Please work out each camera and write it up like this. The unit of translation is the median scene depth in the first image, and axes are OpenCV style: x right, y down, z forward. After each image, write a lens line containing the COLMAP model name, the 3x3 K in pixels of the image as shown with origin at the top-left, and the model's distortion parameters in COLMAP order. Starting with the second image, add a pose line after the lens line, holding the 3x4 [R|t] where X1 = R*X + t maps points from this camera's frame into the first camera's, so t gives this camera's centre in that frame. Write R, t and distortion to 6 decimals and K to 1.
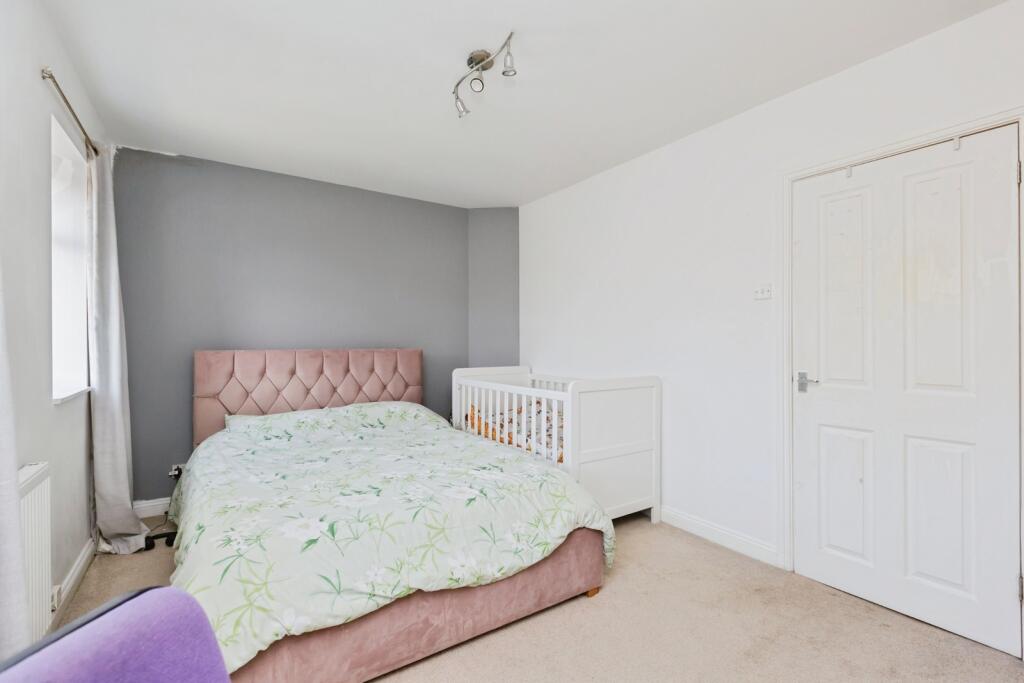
lens RADIAL K [[464.9, 0, 500.5], [0, 464.9, 340.5], [0, 0, 1]] dist [0.001159, 0.000275]
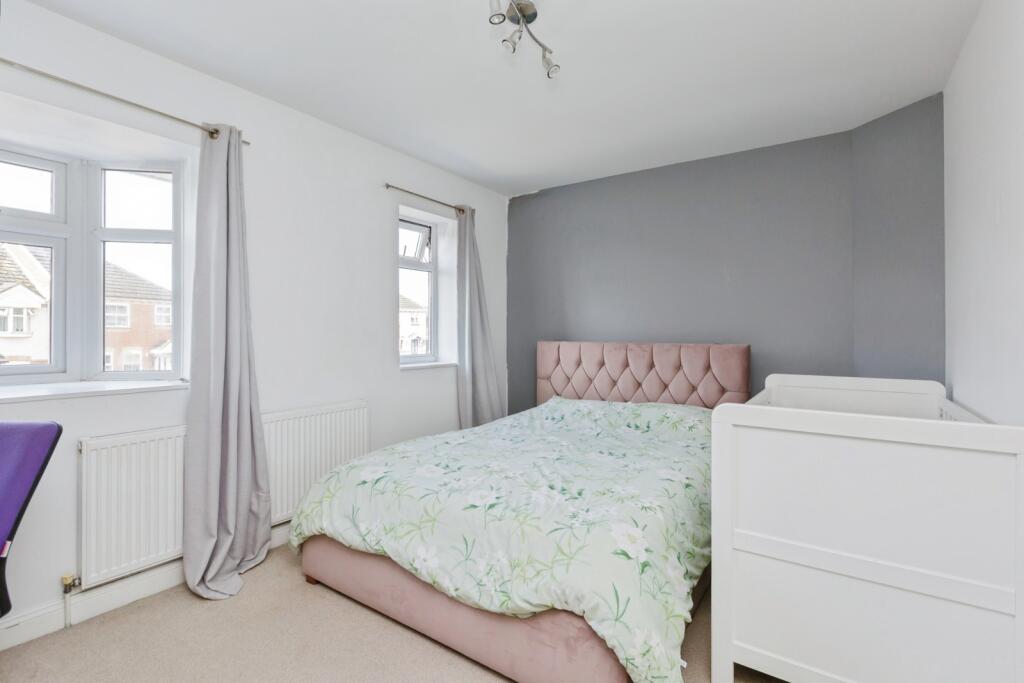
lens RADIAL K [[464.9, 0, 500.5], [0, 464.9, 340.5], [0, 0, 1]] dist [0.001159, 0.000275]
pose [[0.372790, 0.016831, -0.927763, 0.478297], [-0.001348, 0.999844, 0.017598, -0.003061], [0.927915, -0.005310, 0.372754, 0.415232]]
